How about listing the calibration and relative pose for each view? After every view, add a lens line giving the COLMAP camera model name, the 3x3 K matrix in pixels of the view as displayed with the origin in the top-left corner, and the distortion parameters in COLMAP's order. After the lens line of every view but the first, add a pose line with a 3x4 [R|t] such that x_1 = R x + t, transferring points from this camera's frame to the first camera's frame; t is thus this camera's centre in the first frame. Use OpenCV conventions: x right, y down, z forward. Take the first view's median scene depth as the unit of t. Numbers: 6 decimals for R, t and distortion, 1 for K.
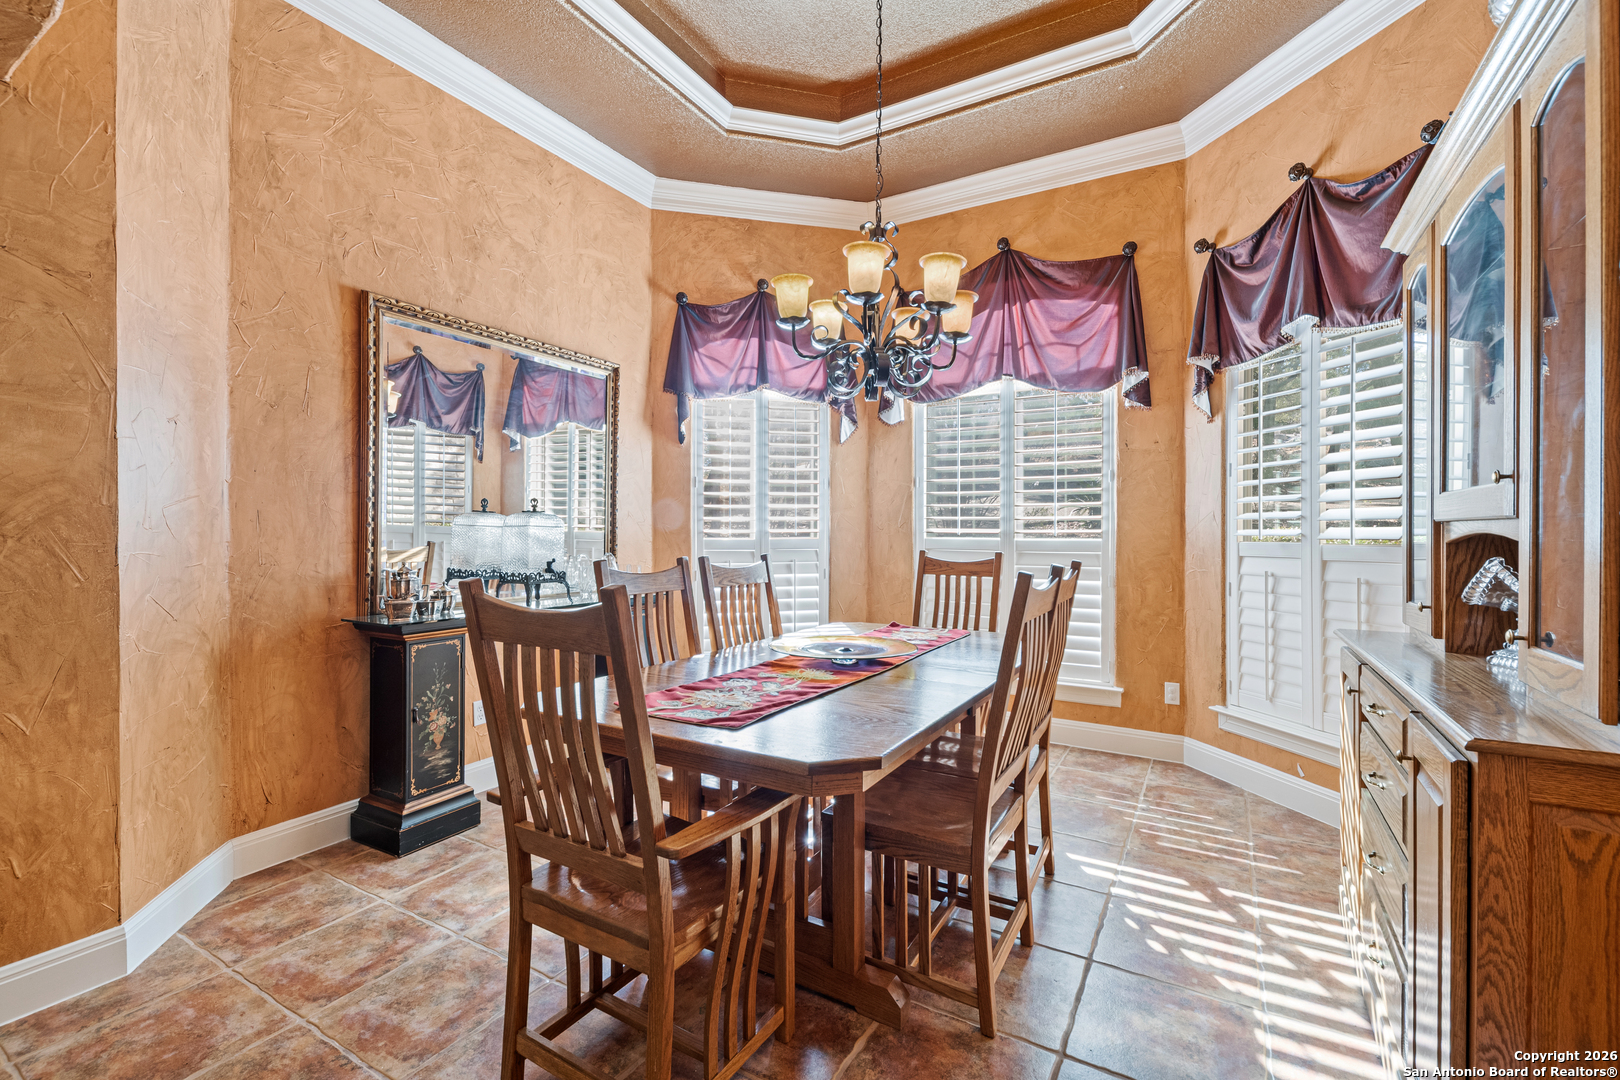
lens RADIAL K [[702.4, 0, 810.0], [0, 702.4, 540.0], [0, 0, 1]] dist [0.000145, 0.000085]
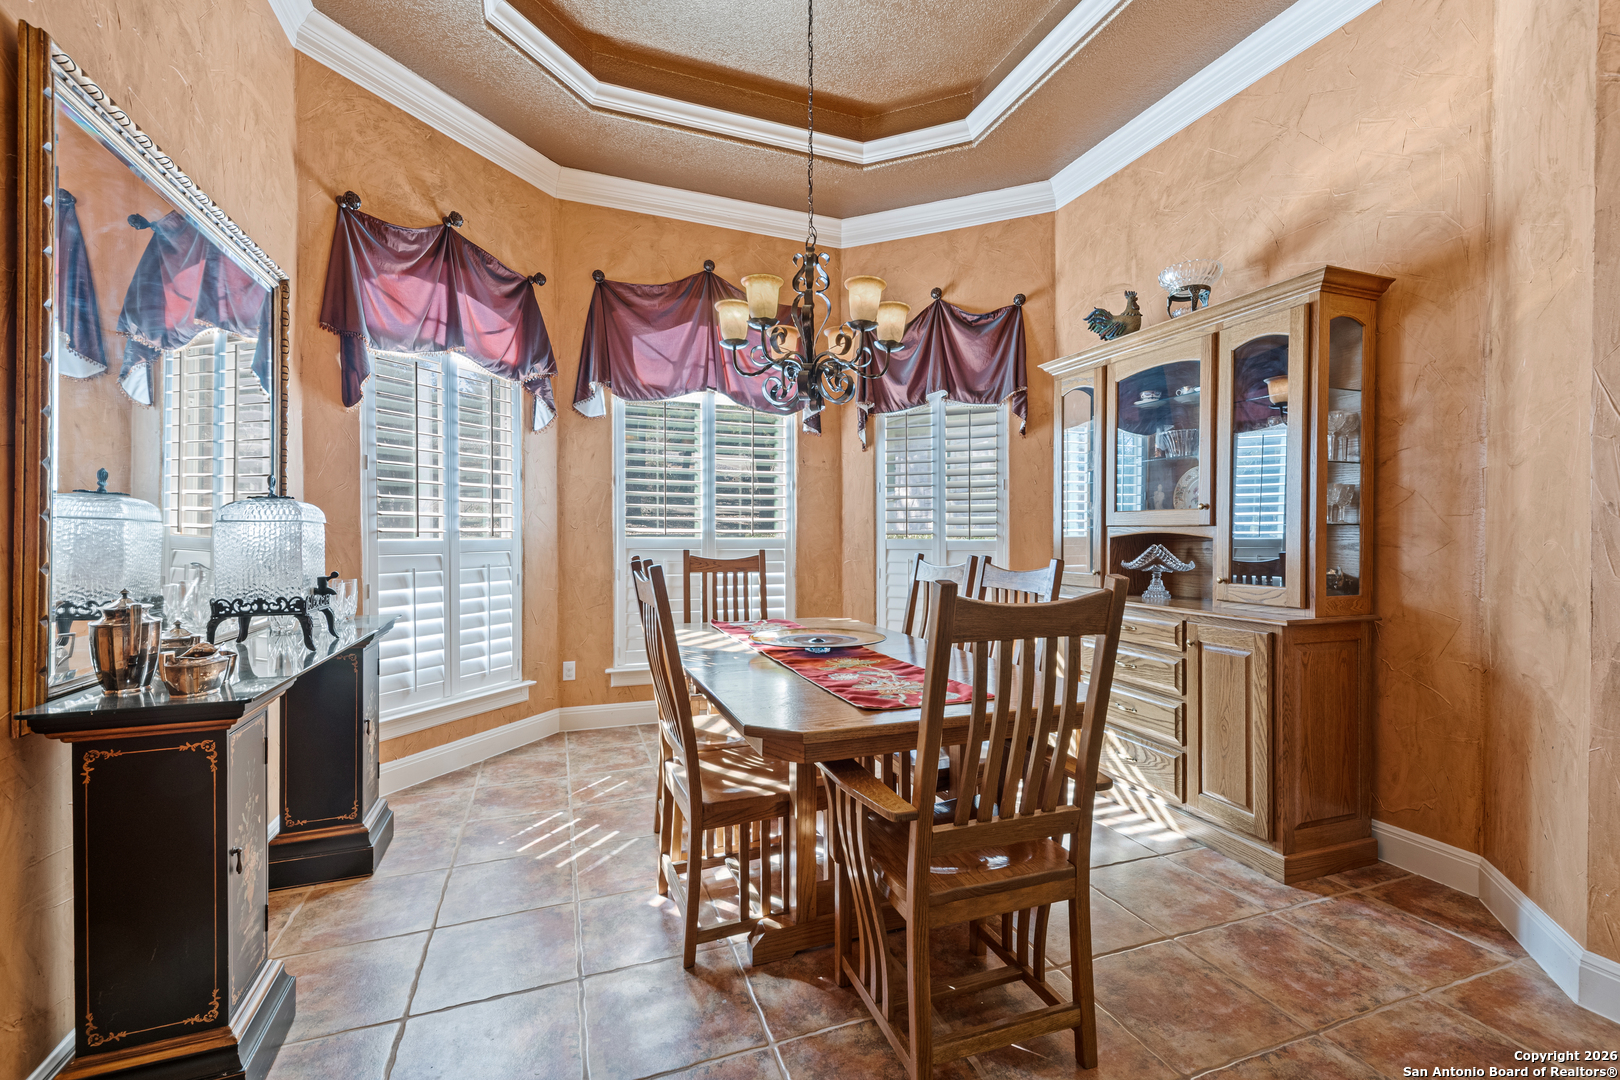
lens RADIAL K [[712.7, 0, 810.0], [0, 712.7, 540.0], [0, 0, 1]] dist [0.020328, -0.000128]
pose [[0.612190, -0.008879, 0.790661, -0.506807], [0.007967, 0.999955, 0.005060, -0.002971], [-0.790670, 0.003202, 0.612234, 0.204086]]
